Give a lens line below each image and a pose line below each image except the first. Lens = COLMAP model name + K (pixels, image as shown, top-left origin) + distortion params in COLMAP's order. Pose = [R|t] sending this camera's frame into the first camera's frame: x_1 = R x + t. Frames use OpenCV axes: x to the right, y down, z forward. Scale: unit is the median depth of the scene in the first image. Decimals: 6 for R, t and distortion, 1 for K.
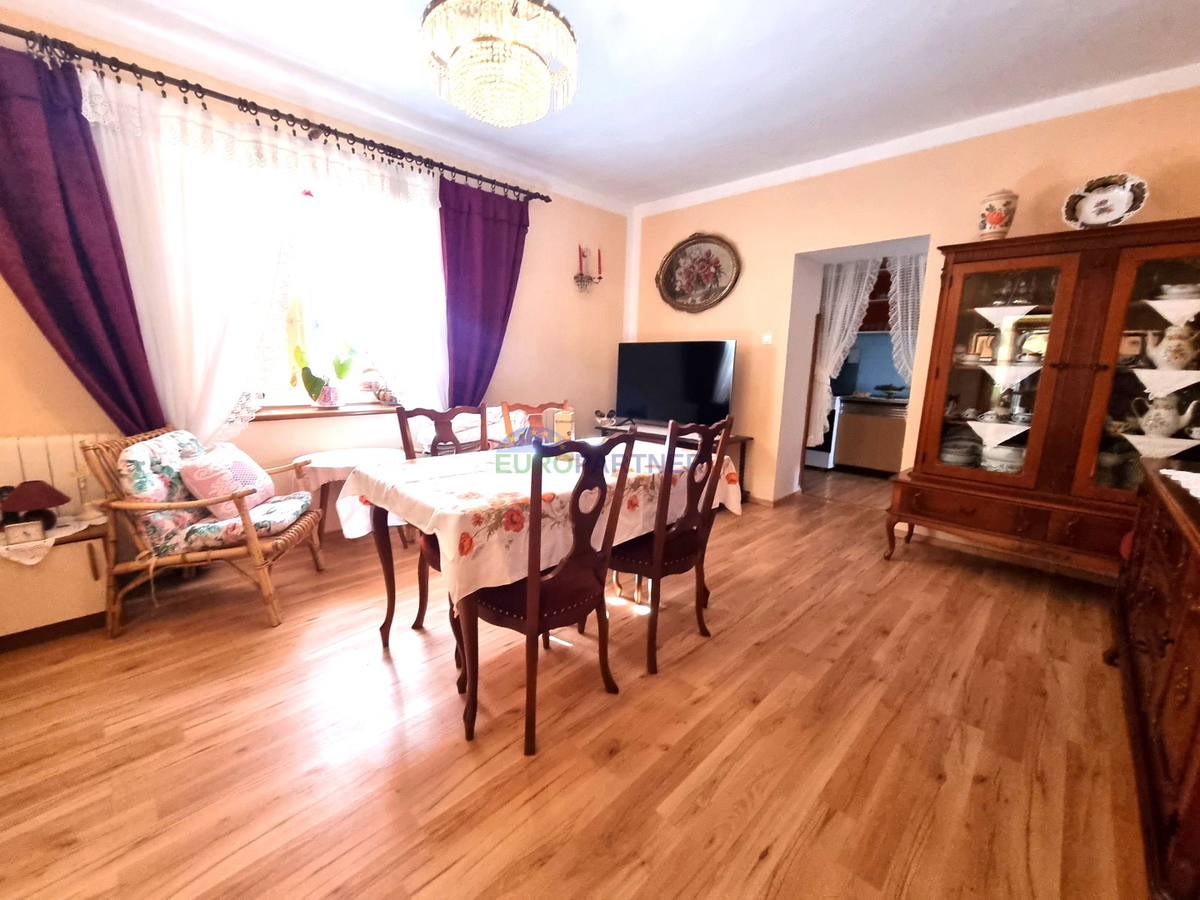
lens RADIAL K [[490.0, 0, 602.6], [0, 490.0, 450.7], [0, 0, 1]] dist [0.000462, -0.001544]
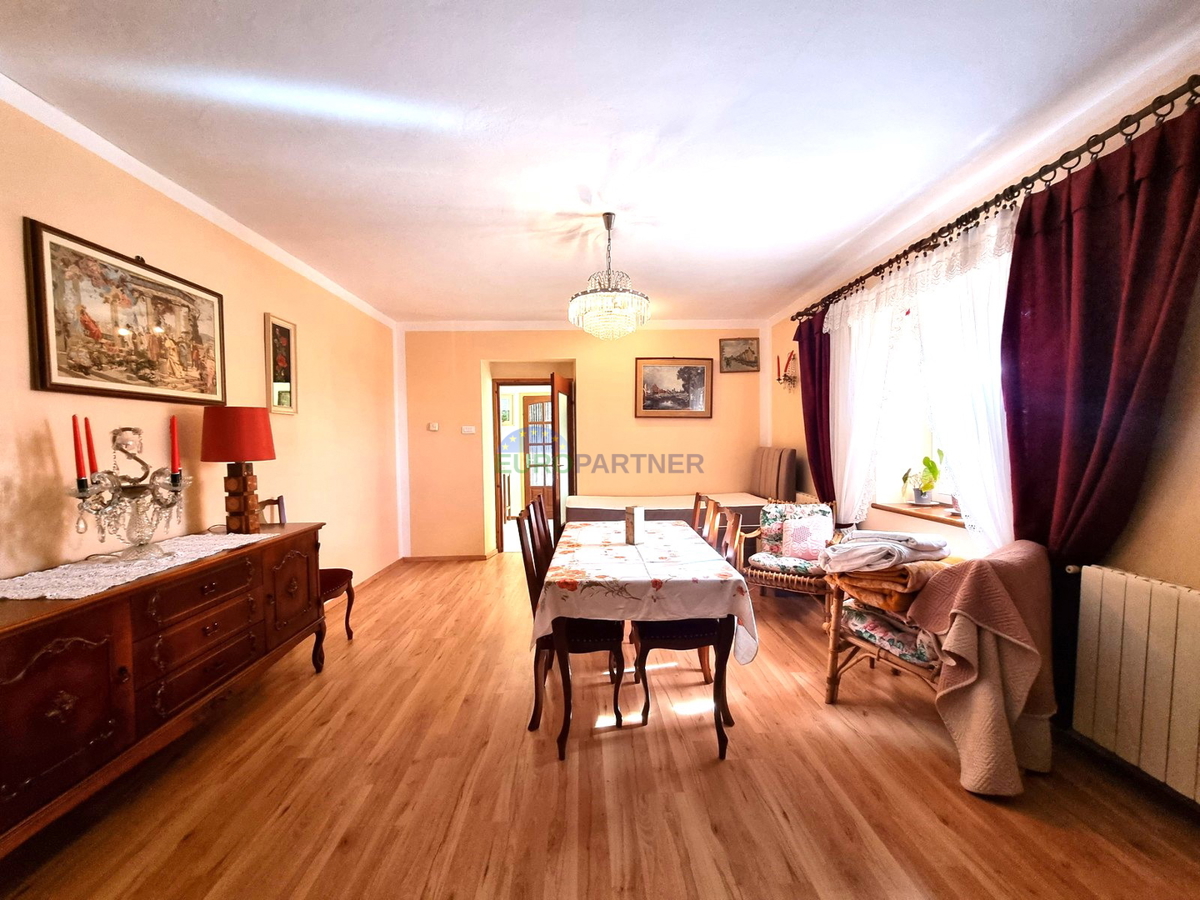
lens RADIAL K [[490.0, 0, 603.1], [0, 490.0, 451.4], [0, 0, 1]] dist [0.000462, -0.001544]
pose [[-0.691609, 0.012431, -0.722165, 0.790078], [-0.129772, 0.981442, 0.141174, -0.340327], [0.710519, 0.191354, -0.677161, 1.576093]]
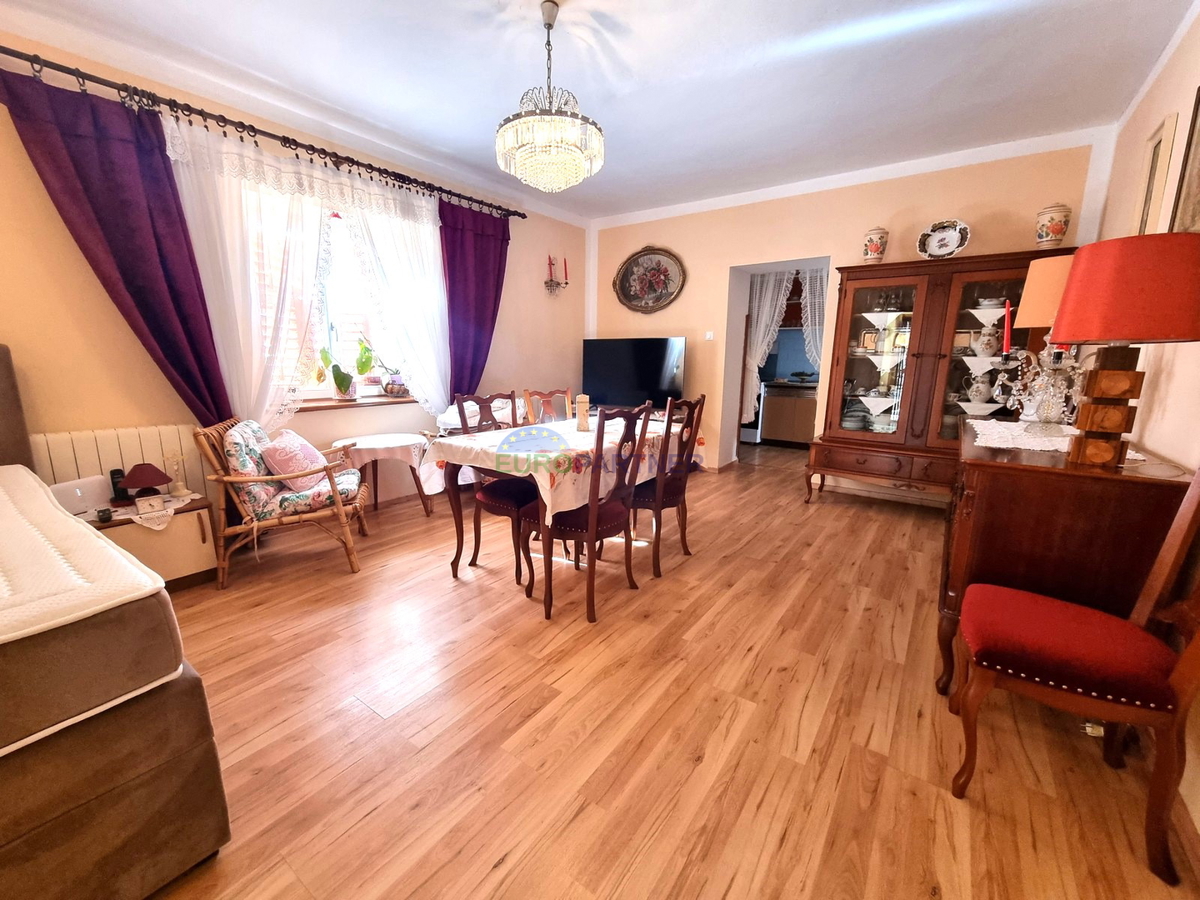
lens RADIAL K [[490.0, 0, 597.1], [0, 490.0, 453.9], [0, 0, 1]] dist [0.000462, -0.001544]
pose [[0.989900, -0.040881, 0.135746, -0.203585], [0.037973, 0.998992, 0.023947, 0.046136], [-0.136589, -0.018550, 0.990454, -0.305498]]
